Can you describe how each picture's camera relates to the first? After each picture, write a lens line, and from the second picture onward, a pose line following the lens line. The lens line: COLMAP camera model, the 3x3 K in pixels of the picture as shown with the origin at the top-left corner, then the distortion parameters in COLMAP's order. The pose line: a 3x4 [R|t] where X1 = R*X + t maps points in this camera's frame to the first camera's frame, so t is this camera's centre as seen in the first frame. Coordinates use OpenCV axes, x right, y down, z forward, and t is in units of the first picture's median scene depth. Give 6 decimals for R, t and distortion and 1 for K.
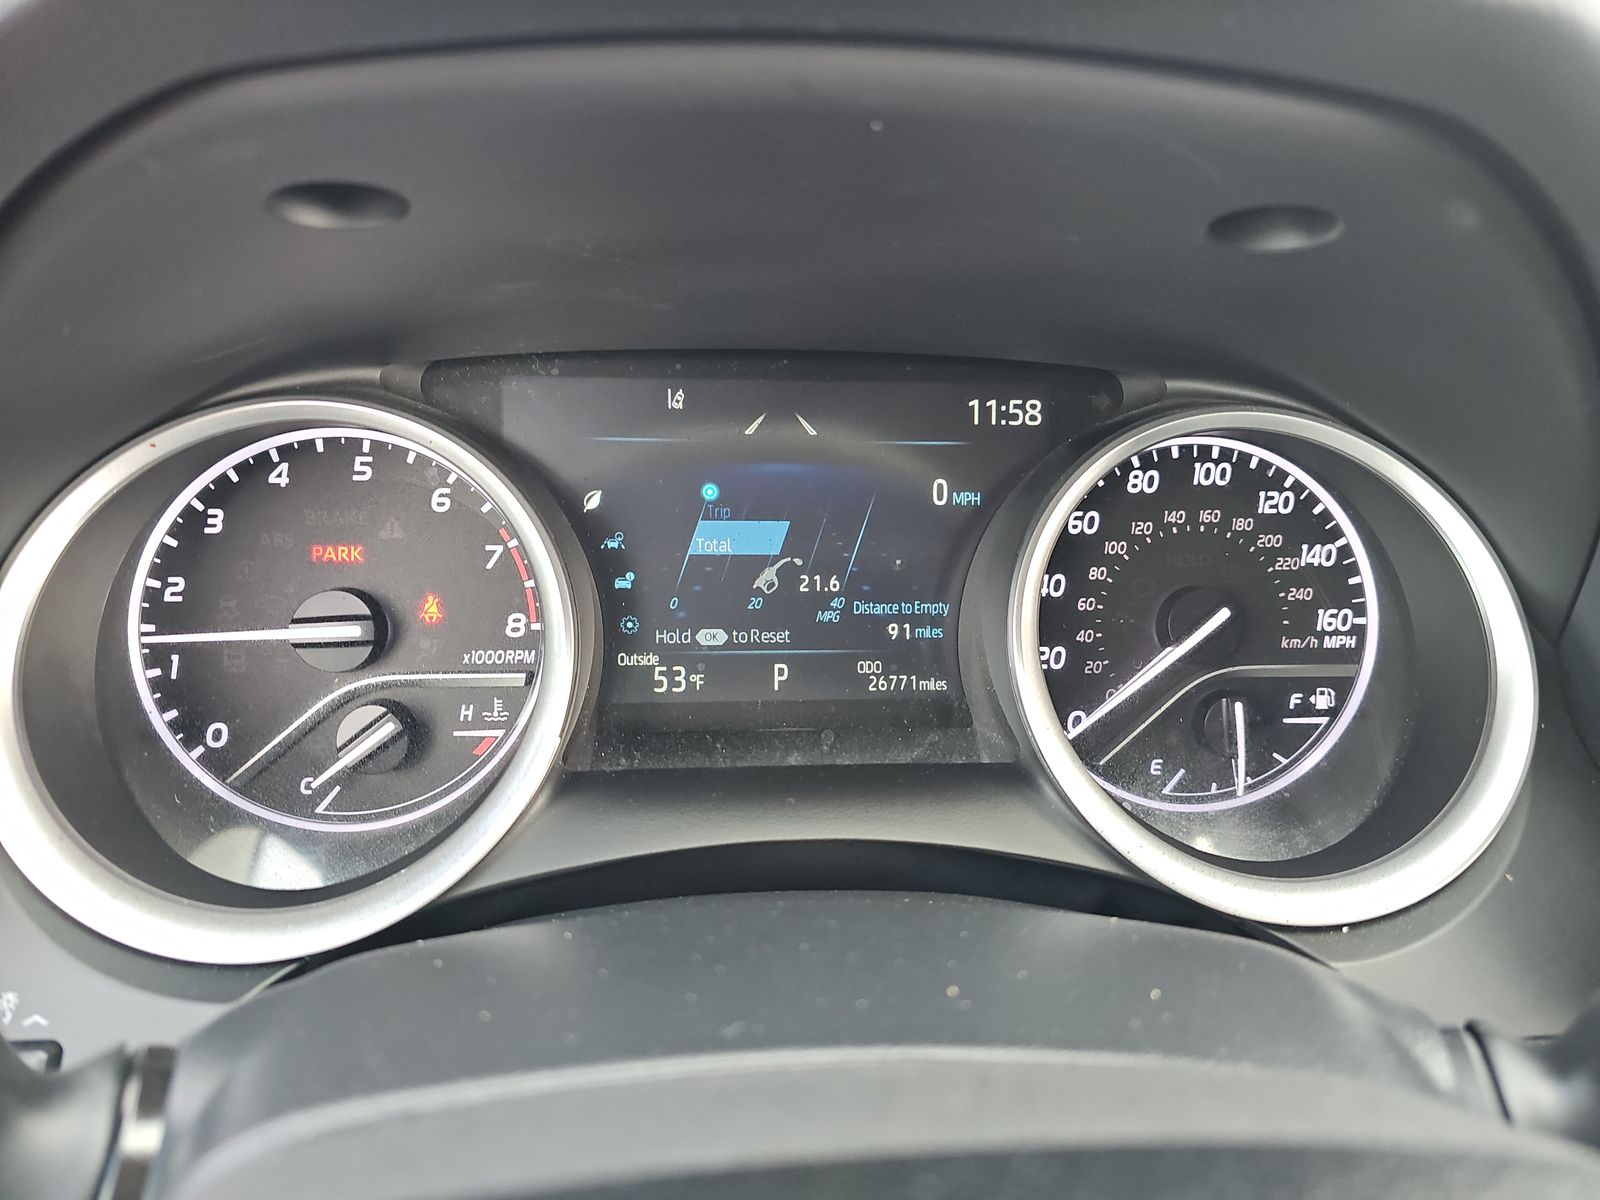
lens RADIAL K [[1069.4, 0, 839.7], [0, 1069.4, 611.7], [0, 0, 1]] dist [0.011850, -0.000679]
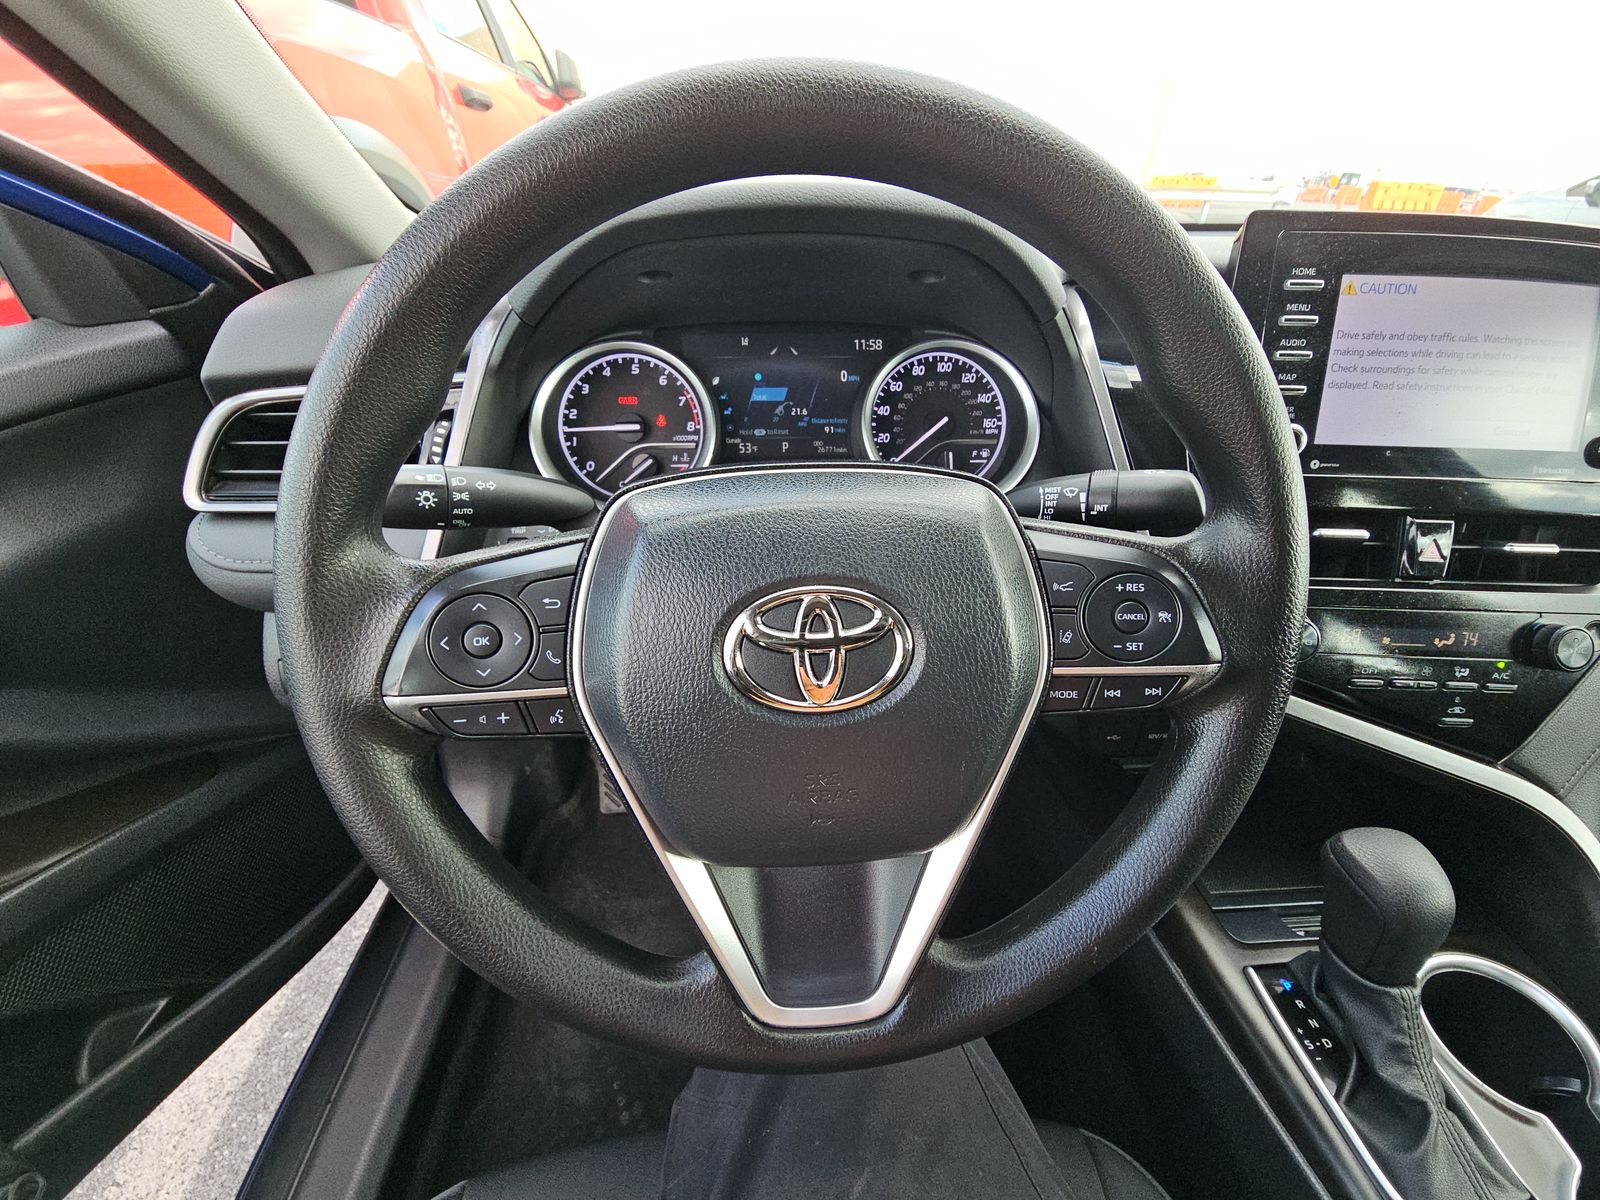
lens RADIAL K [[639.2, 0, 805.3], [0, 639.2, 594.6], [0, 0, 1]] dist [-0.008330, -0.001434]
pose [[0.999450, -0.006290, -0.032573, 0.047439], [0.011021, 0.989053, 0.147150, 0.197473], [0.031291, -0.147428, 0.988578, -0.682393]]
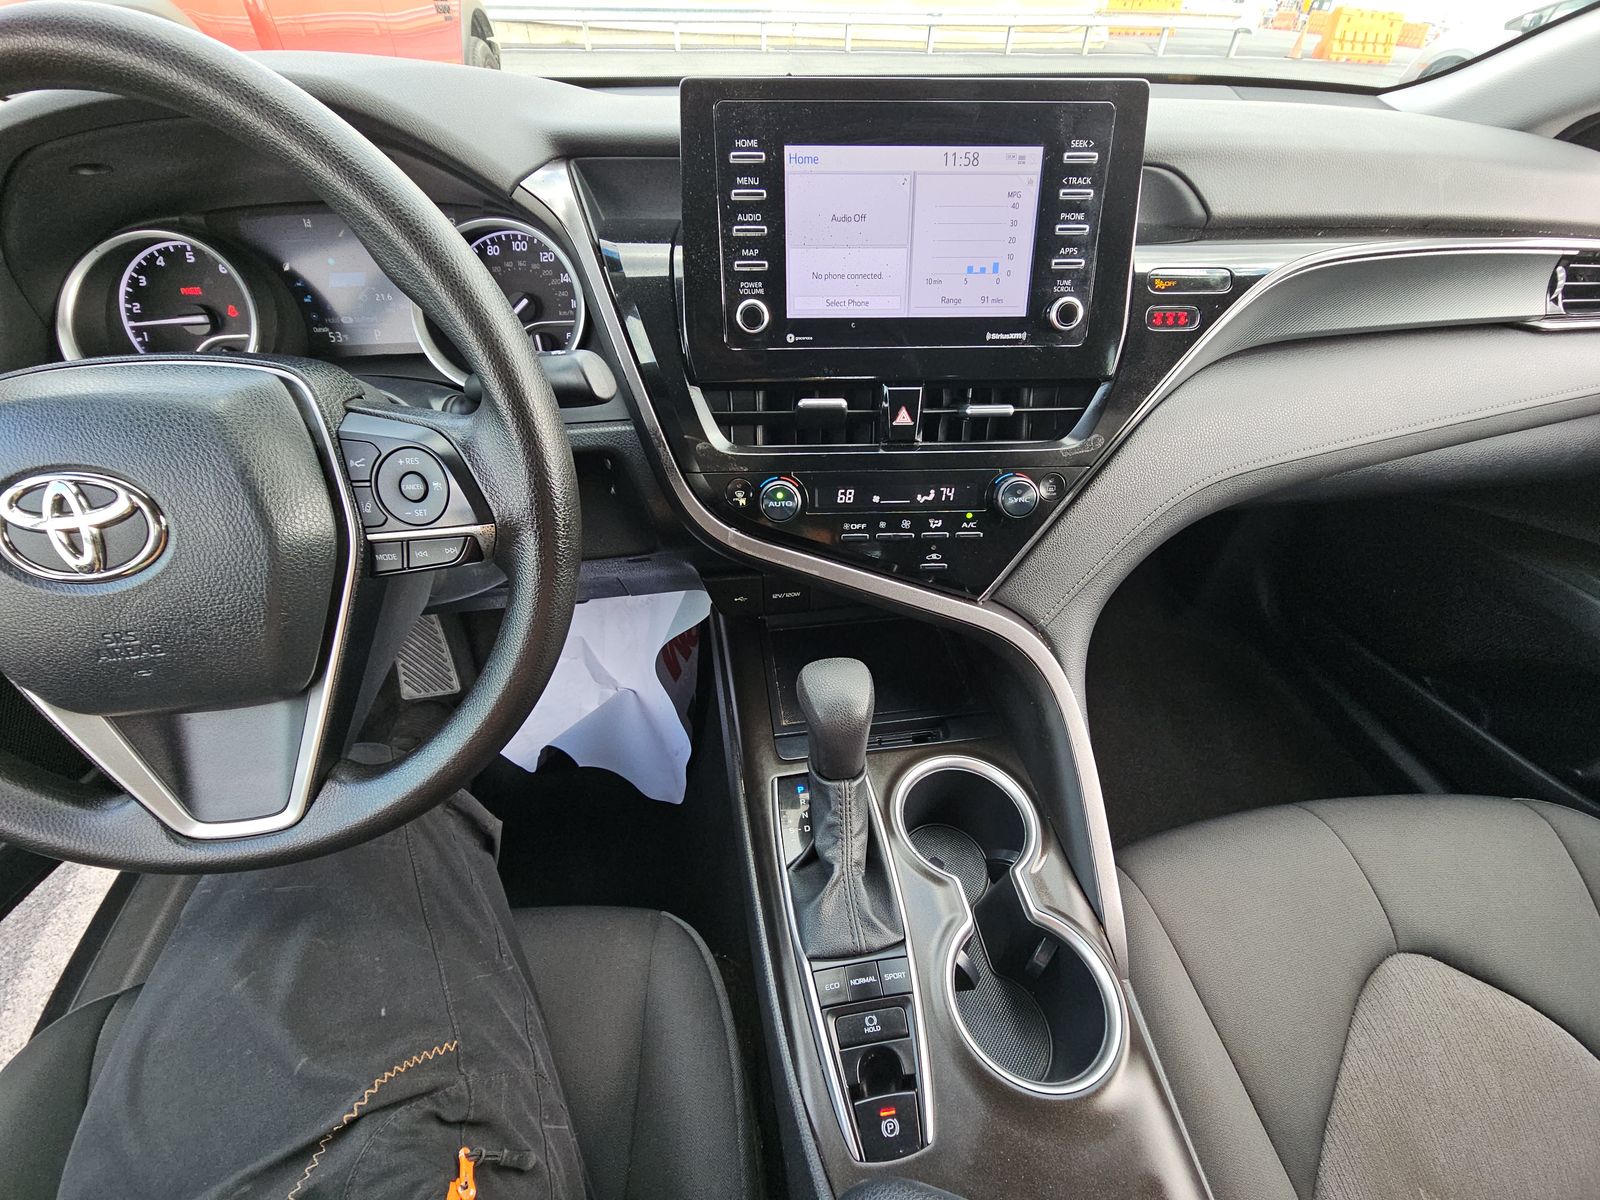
lens RADIAL K [[639.2, 0, 800.2], [0, 639.2, 590.3], [0, 0, 1]] dist [-0.008330, -0.001434]
pose [[0.997681, -0.057872, 0.035815, 0.952969], [0.043662, 0.947931, 0.315470, 0.220775], [-0.052207, -0.313175, 0.948260, -0.838438]]
